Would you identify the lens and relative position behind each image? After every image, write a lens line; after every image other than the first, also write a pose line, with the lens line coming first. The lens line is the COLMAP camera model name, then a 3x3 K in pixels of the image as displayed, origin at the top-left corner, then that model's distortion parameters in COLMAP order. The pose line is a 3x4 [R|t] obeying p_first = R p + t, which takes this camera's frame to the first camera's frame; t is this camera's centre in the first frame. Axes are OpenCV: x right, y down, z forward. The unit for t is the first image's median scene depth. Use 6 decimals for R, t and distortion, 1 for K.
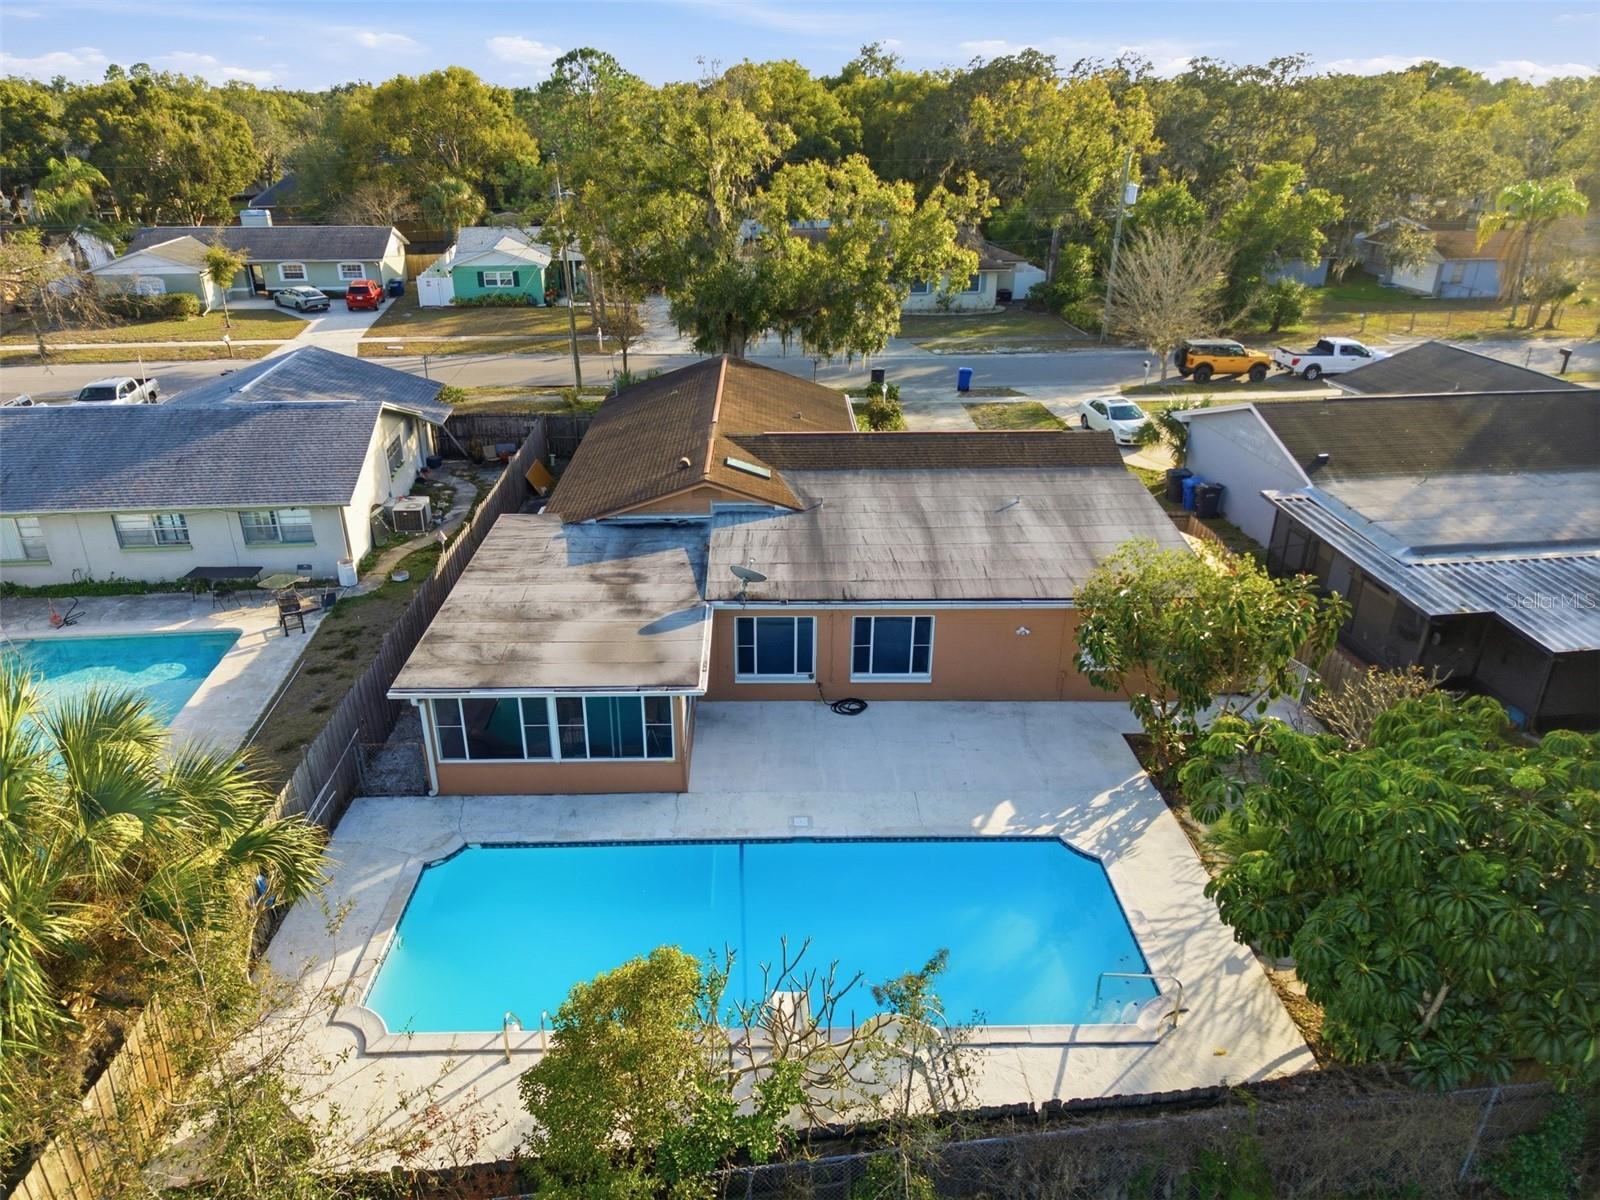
lens RADIAL K [[1066.0, 0, 797.3], [0, 1066.0, 598.6], [0, 0, 1]] dist [0.040522, -0.041266]
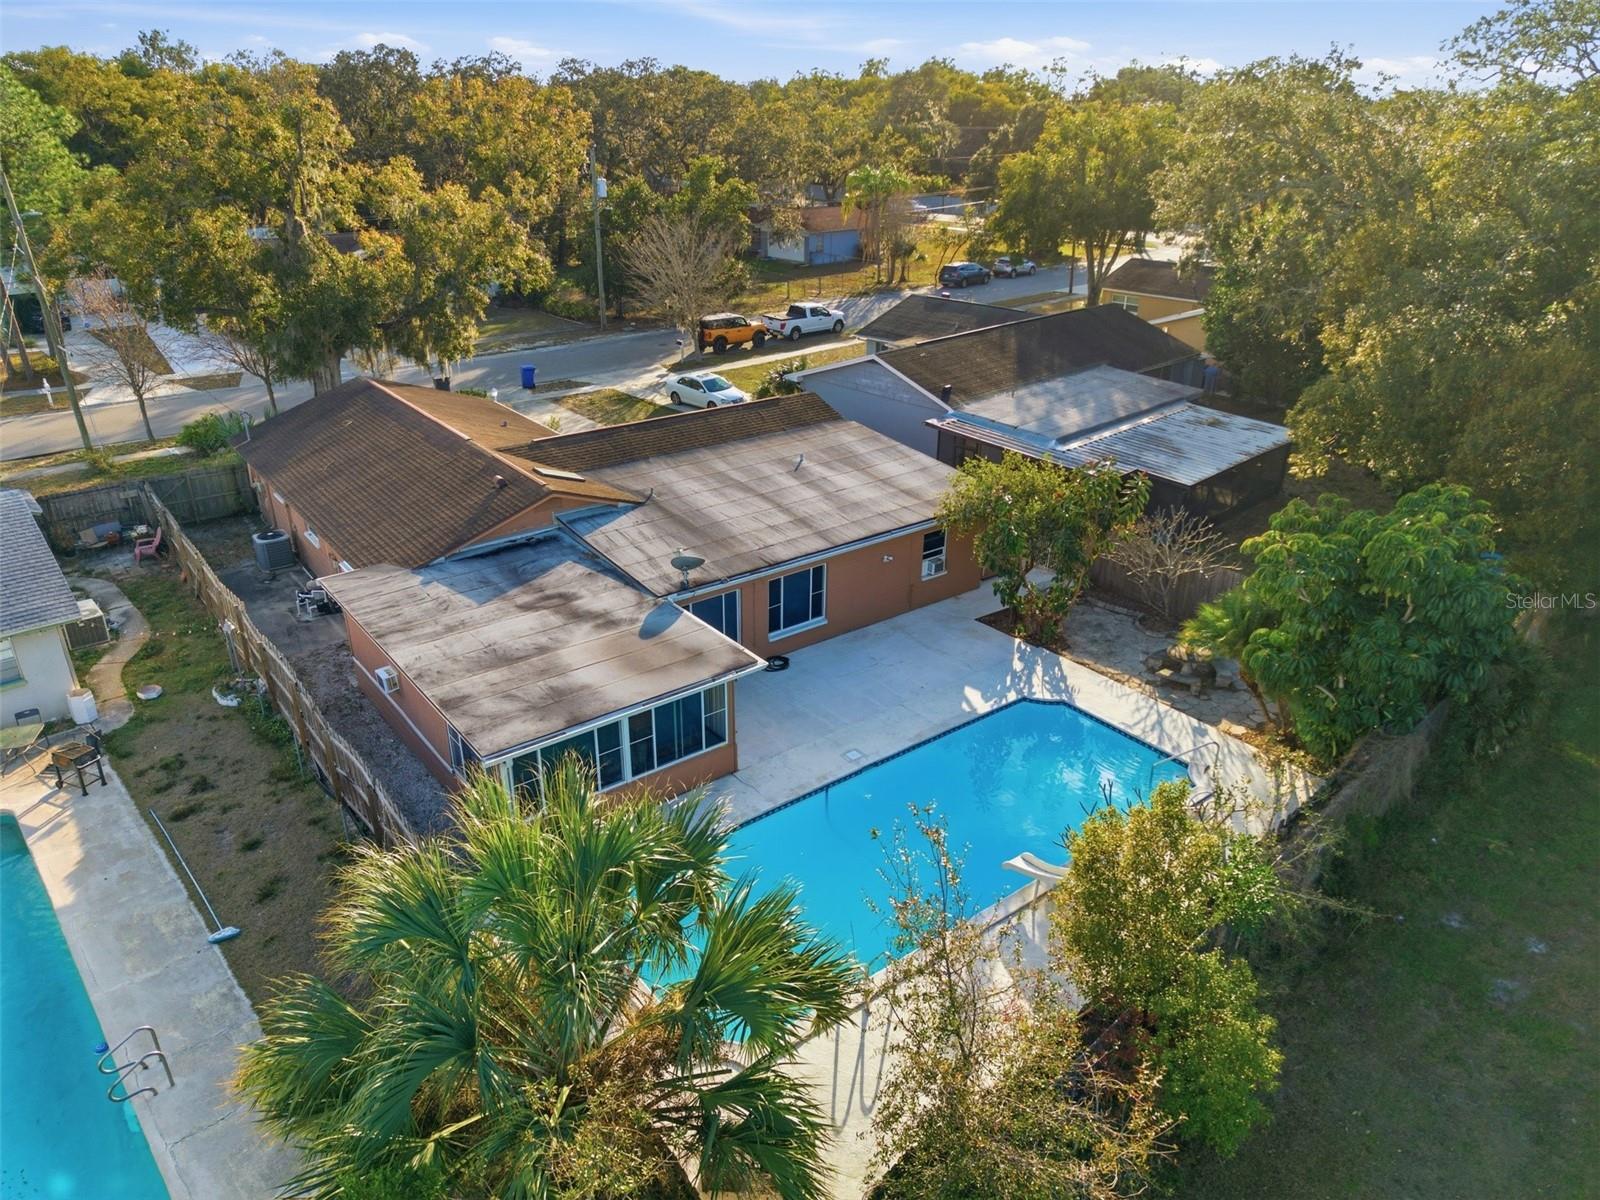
lens RADIAL K [[1066.0, 0, 797.3], [0, 1066.0, 598.6], [0, 0, 1]] dist [0.040522, -0.041266]
pose [[0.808078, -0.247094, 0.534747, -0.444116], [0.245476, 0.966448, 0.075625, -0.035004], [-0.535492, 0.070157, 0.841621, 0.062607]]
